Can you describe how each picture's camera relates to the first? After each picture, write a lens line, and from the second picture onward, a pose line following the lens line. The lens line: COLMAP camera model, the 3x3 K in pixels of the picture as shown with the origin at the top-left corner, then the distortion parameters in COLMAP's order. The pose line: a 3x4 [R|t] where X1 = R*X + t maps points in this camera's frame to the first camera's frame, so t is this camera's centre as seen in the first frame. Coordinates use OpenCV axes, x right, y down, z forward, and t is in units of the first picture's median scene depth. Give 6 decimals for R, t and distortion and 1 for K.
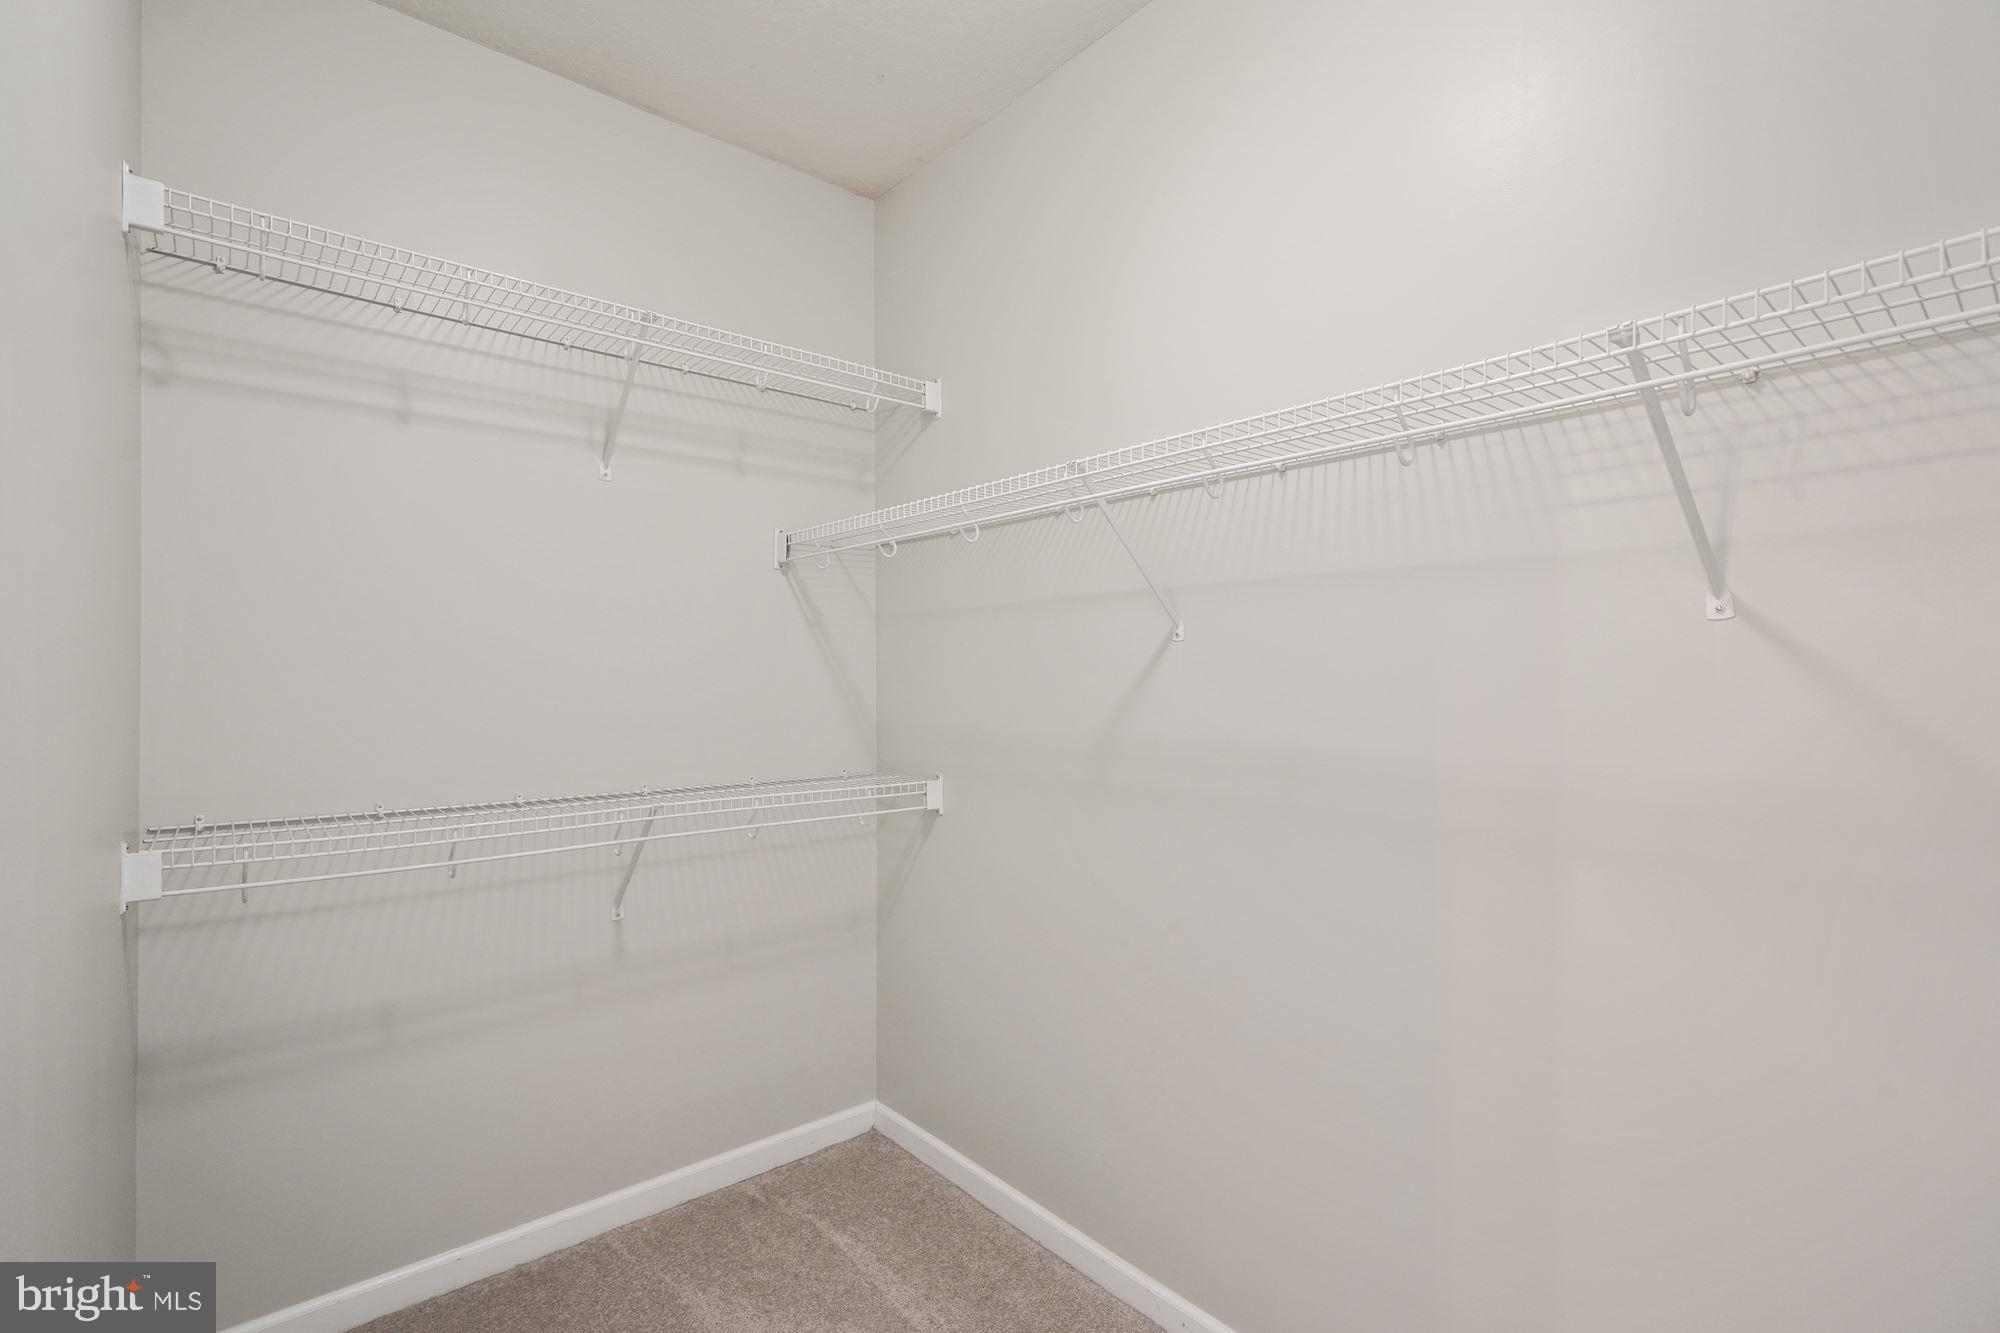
lens RADIAL K [[914.0, 0, 1013.4], [0, 914.0, 663.5], [0, 0, 1]] dist [0.005815, 0.000167]
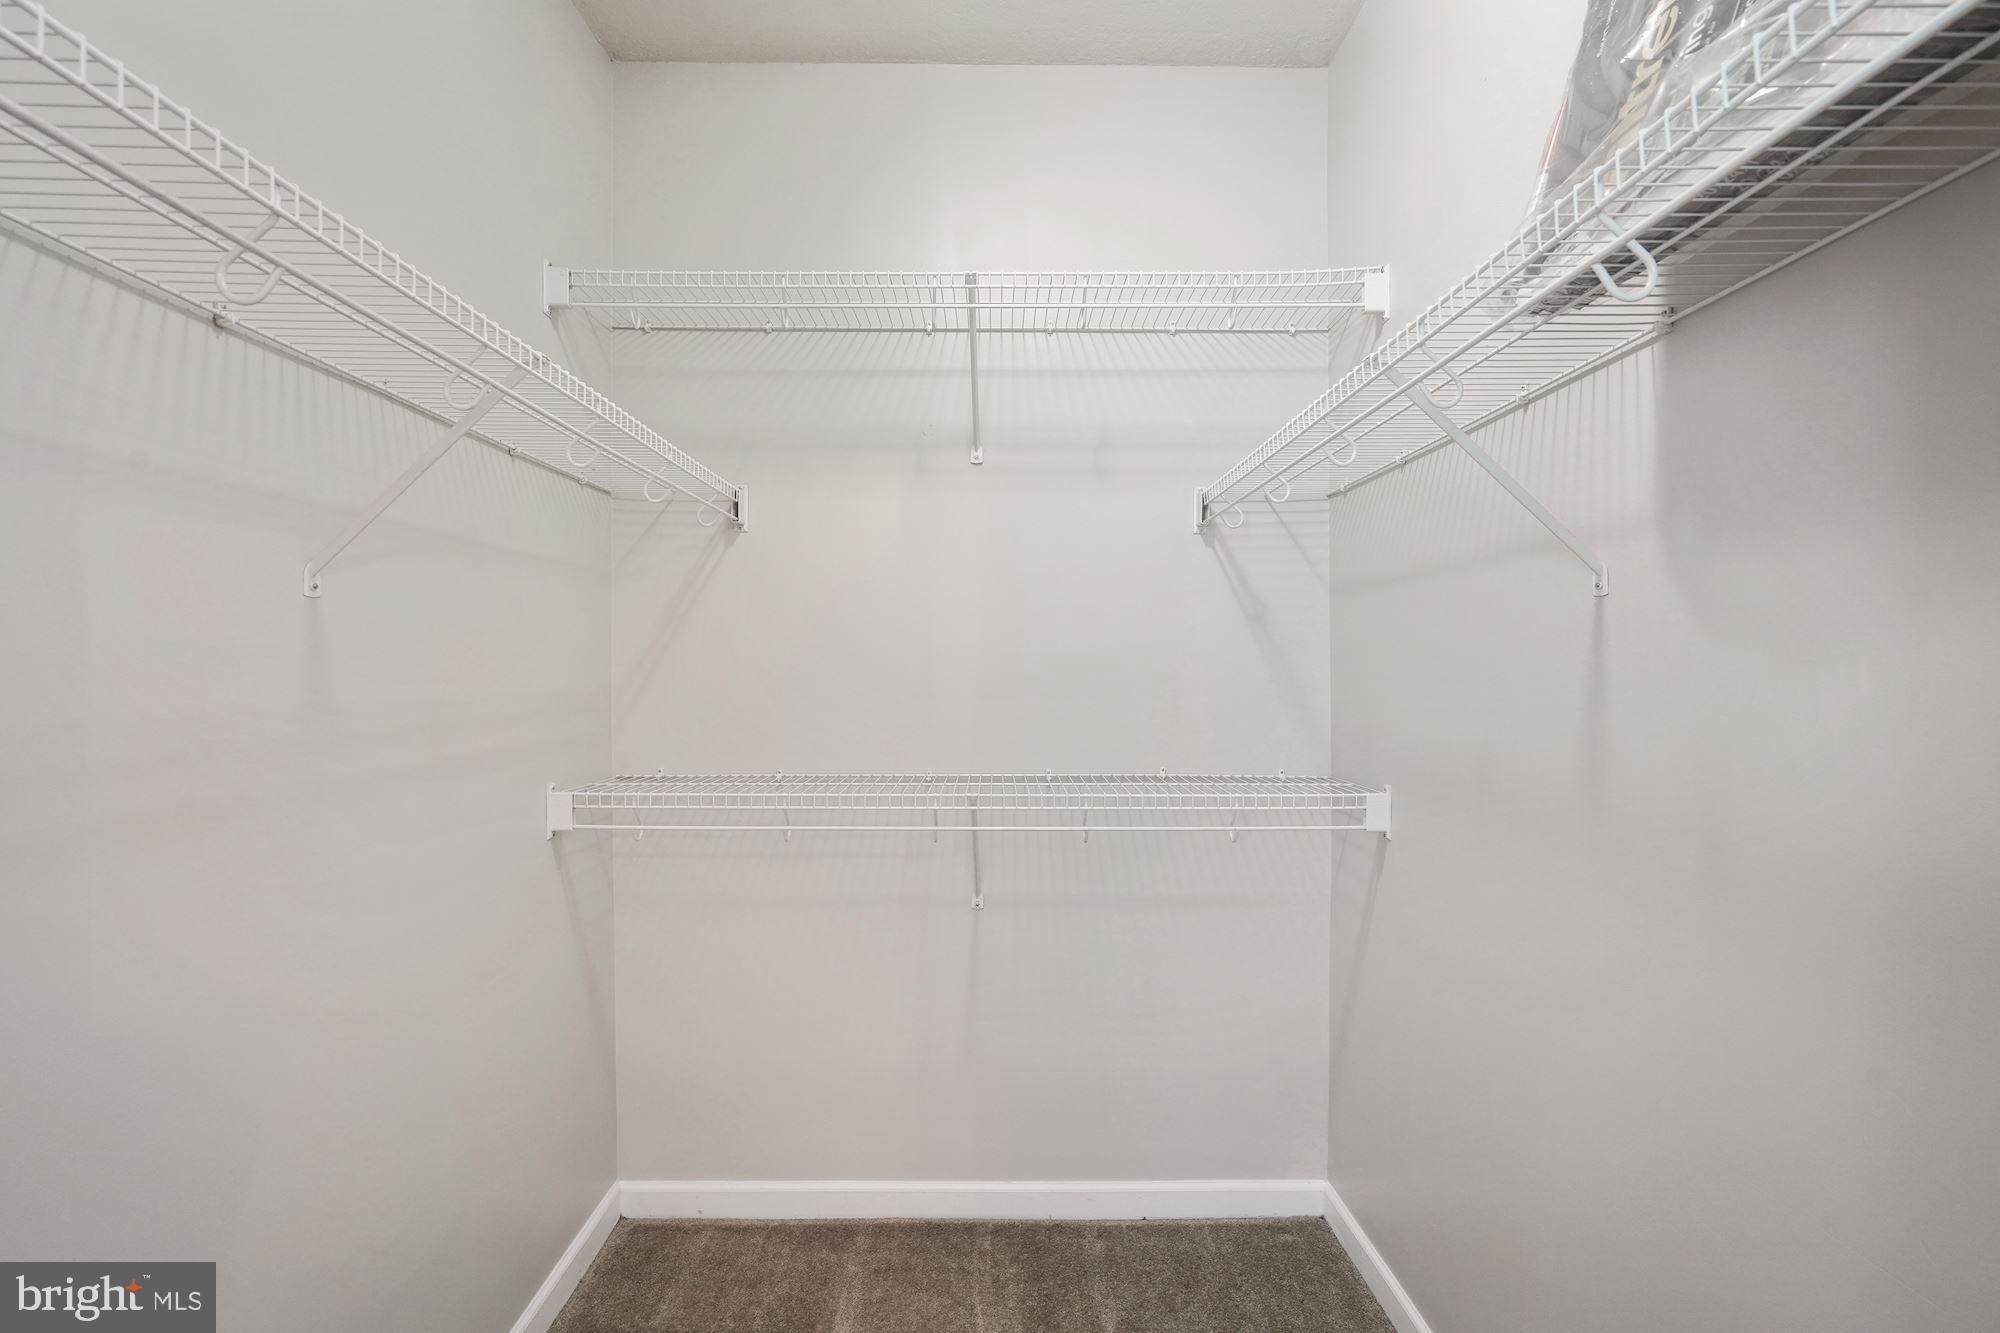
lens RADIAL K [[994.2, 0, 1000.9], [0, 994.2, 659.2], [0, 0, 1]] dist [-0.019743, 0.000852]
pose [[0.770747, 0.005717, -0.637116, 0.186477], [0.005010, 0.999874, 0.015033, 0.000901], [0.637122, -0.014778, 0.770621, 0.152976]]
